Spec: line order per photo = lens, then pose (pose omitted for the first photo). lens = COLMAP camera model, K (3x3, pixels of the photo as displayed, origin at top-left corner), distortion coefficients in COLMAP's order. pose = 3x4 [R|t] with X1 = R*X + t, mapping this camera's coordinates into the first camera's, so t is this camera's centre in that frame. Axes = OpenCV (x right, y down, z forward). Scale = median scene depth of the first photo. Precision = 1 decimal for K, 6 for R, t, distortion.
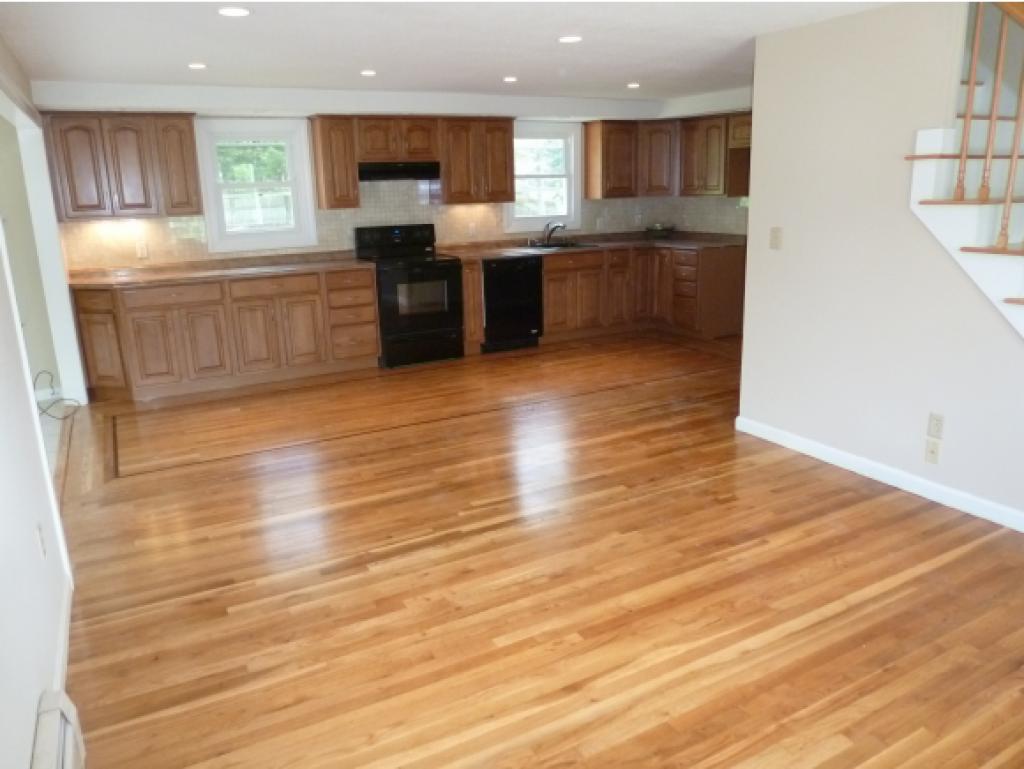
lens RADIAL K [[728.8, 0, 513.7], [0, 728.8, 393.0], [0, 0, 1]] dist [-0.075235, 0.034497]
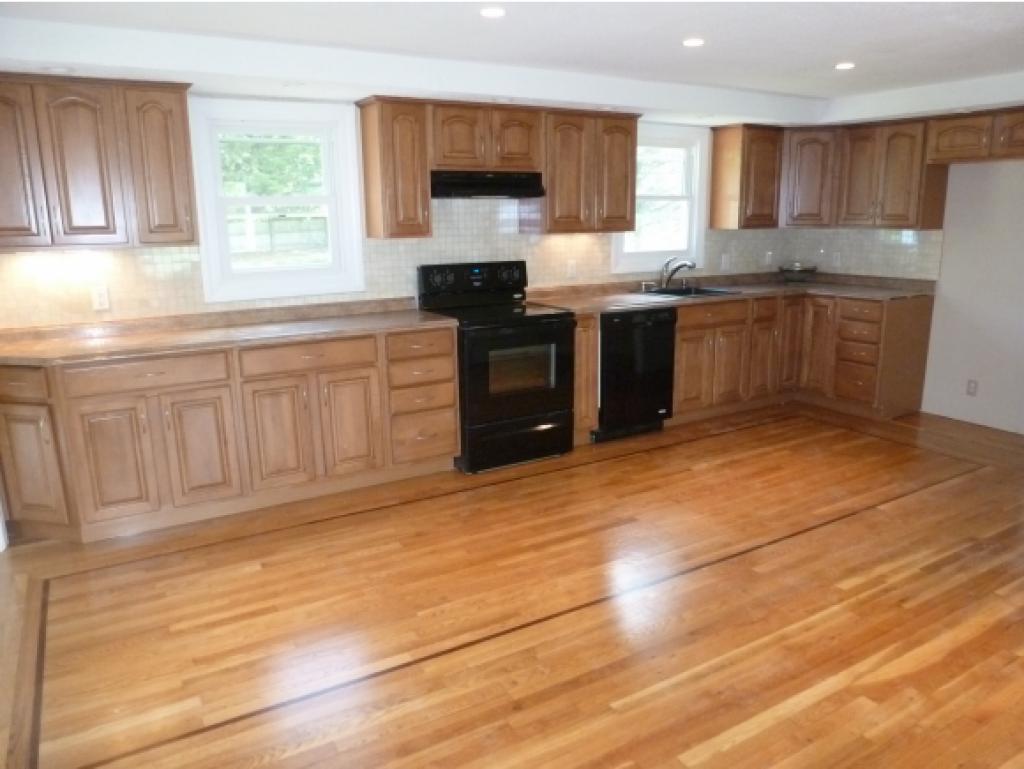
lens RADIAL K [[728.8, 0, 513.7], [0, 728.8, 393.0], [0, 0, 1]] dist [-0.075235, 0.034497]
pose [[0.999367, 0.002242, 0.035506, -0.155223], [-0.000849, 0.999231, -0.039209, -0.081335], [-0.035566, 0.039154, 0.998600, 0.316279]]
